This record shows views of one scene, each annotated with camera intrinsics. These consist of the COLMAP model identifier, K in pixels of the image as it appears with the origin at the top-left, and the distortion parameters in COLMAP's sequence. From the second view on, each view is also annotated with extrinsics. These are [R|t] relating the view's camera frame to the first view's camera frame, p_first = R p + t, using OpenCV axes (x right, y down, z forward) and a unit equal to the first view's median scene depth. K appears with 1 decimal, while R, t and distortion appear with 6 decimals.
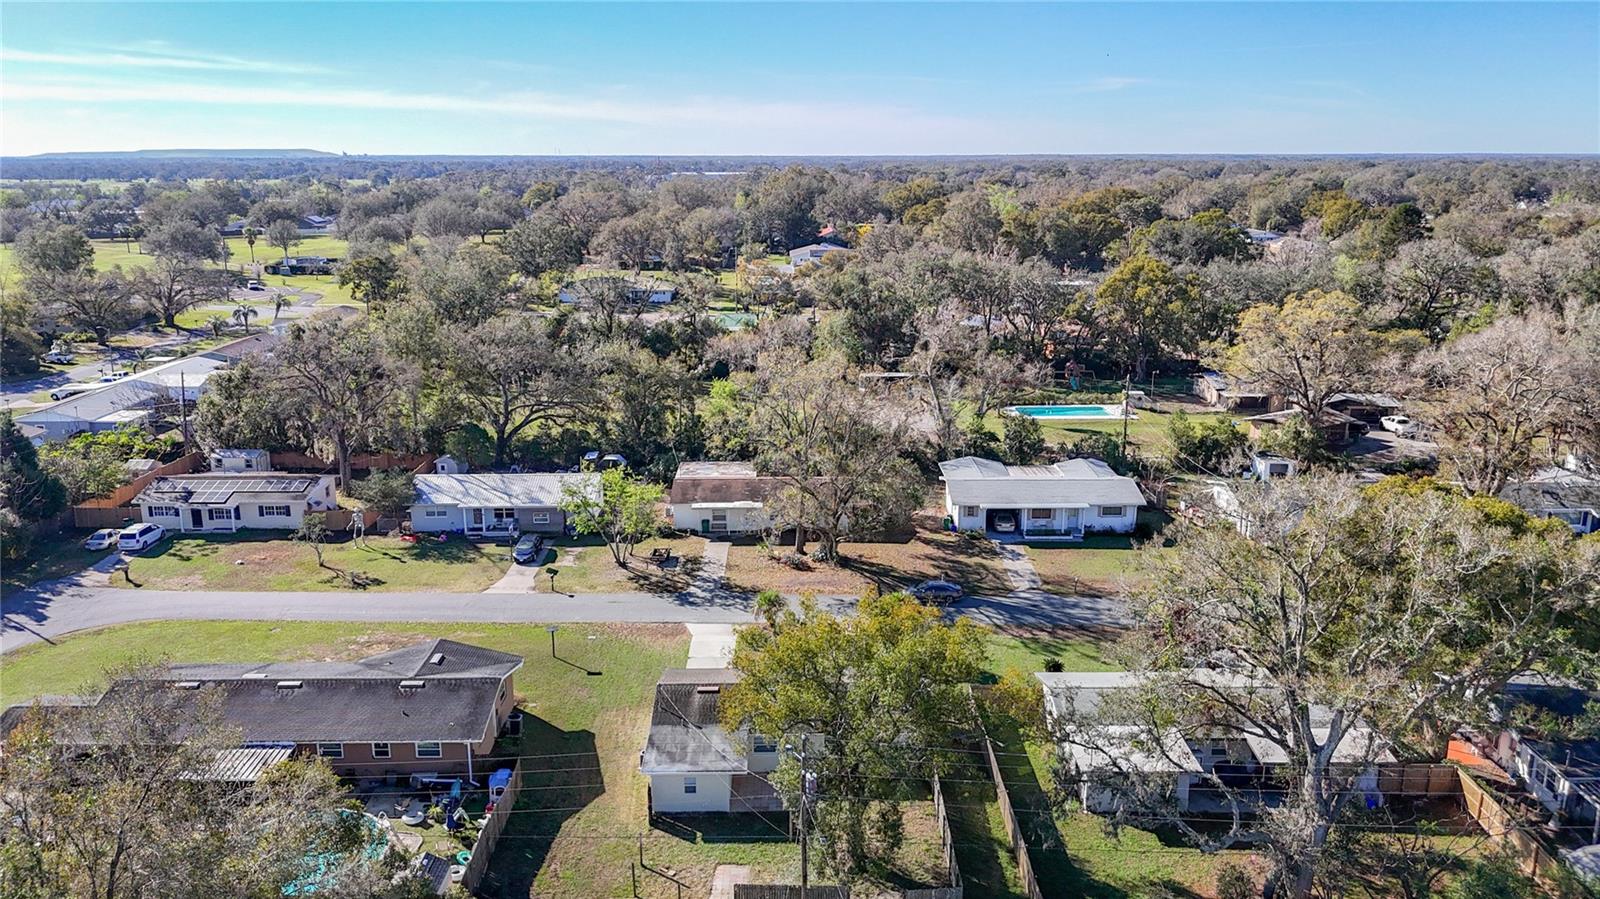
lens RADIAL K [[1168.5, 0, 800.0], [0, 1168.5, 449.5], [0, 0, 1]] dist [0.062361, -0.000953]
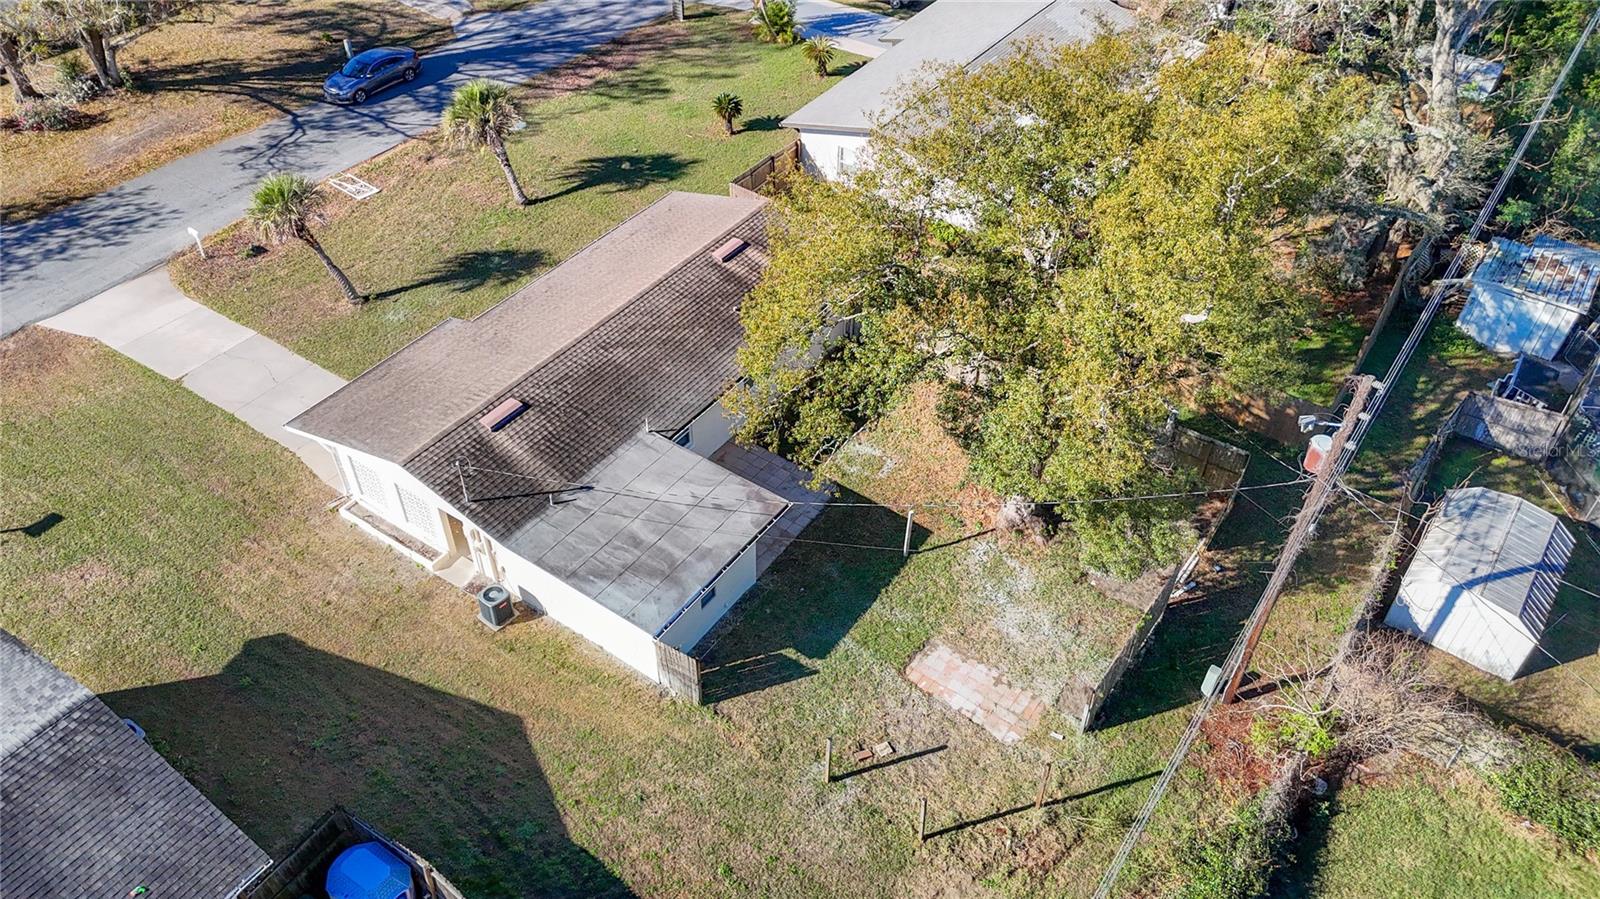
lens RADIAL K [[1168.5, 0, 800.0], [0, 1168.5, 449.5], [0, 0, 1]] dist [0.062361, -0.000953]
pose [[0.580079, -0.552217, 0.598802, -0.202094], [0.189130, 0.806342, 0.560395, -0.014238], [-0.792299, -0.211822, 0.572183, 0.438483]]
